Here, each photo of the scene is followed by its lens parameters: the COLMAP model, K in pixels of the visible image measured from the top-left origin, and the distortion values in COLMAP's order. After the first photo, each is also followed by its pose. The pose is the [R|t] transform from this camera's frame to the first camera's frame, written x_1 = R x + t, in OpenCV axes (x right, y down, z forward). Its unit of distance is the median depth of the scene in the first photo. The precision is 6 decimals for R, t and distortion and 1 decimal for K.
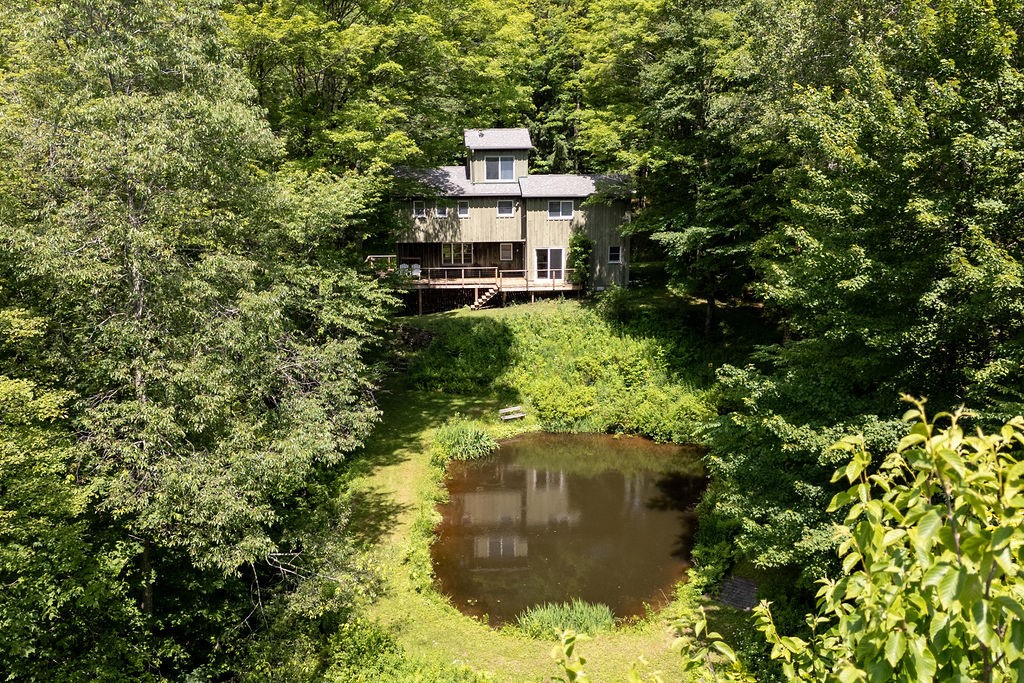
lens RADIAL K [[790.5, 0, 463.3], [0, 790.5, 342.0], [0, 0, 1]] dist [0.000310, -0.001017]
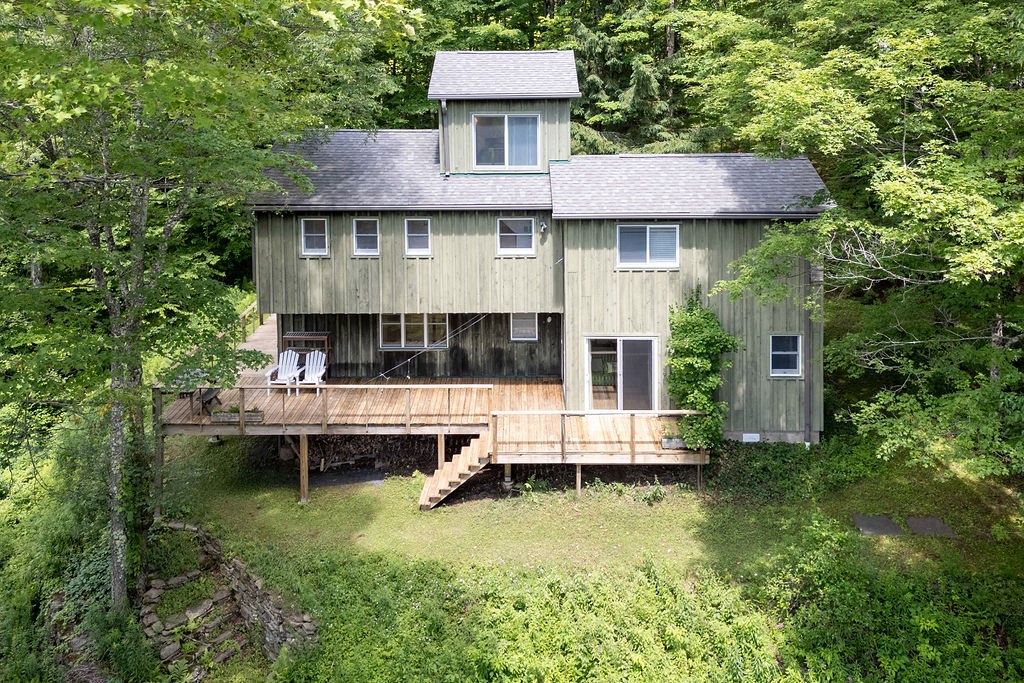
lens RADIAL K [[740.2, 0, 482.5], [0, 740.2, 134.8], [0, 0, 1]] dist [0.003615, 0.000738]
pose [[0.995813, 0.004636, -0.091294, 0.071373], [-0.015498, 0.992817, -0.118631, -0.175977], [0.090089, 0.119549, 0.988733, 0.597150]]
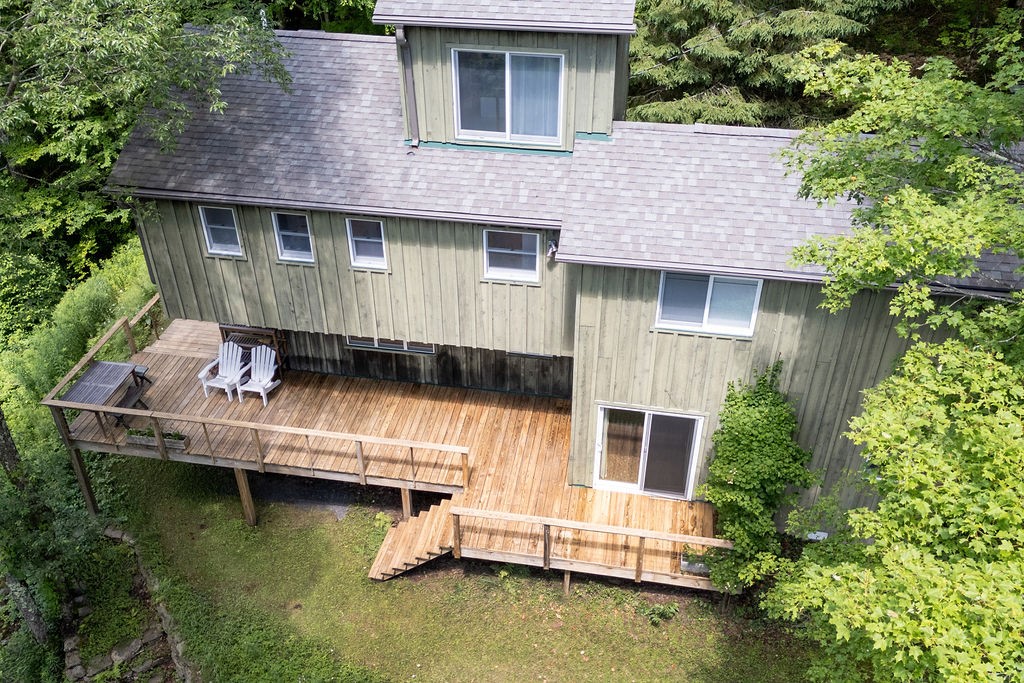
lens RADIAL K [[805.6, 0, 508.7], [0, 805.6, 293.0], [0, 0, 1]] dist [0.018174, 0.001901]
pose [[0.974703, 0.125599, -0.184875, 0.106600], [-0.043616, 0.918153, 0.393818, -0.269200], [0.219207, -0.375792, 0.900405, 0.738713]]
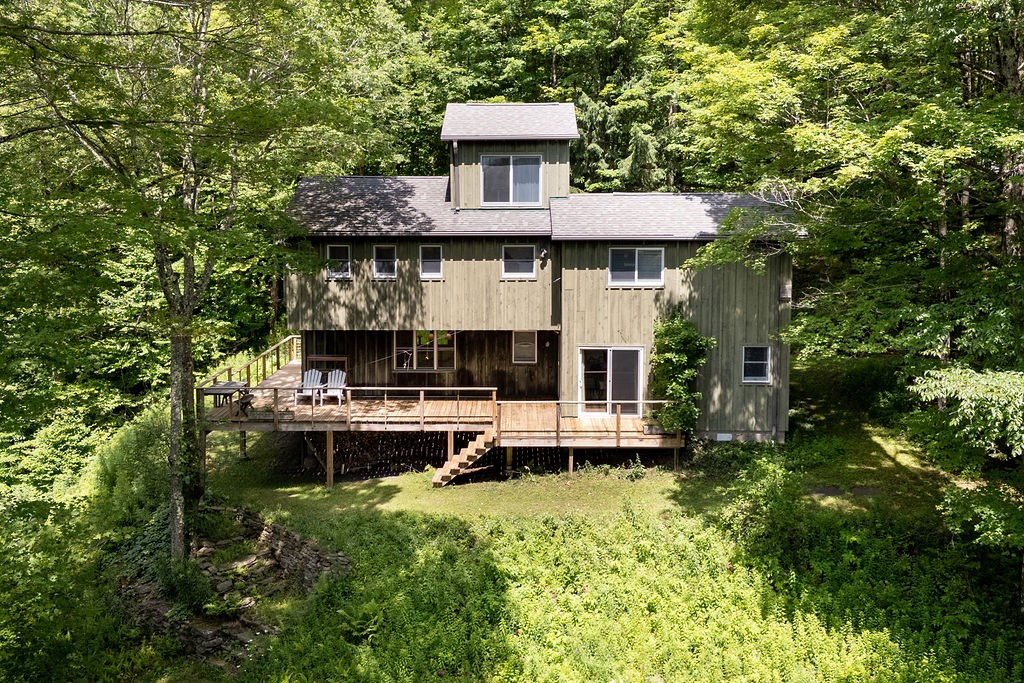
lens RADIAL K [[810.7, 0, 466.9], [0, 810.7, 295.7], [0, 0, 1]] dist [0.004428, -0.004402]
pose [[0.994419, 0.019842, -0.103624, 0.073031], [-0.028521, 0.996145, -0.082958, -0.107201], [0.101579, 0.085450, 0.991151, 0.513986]]
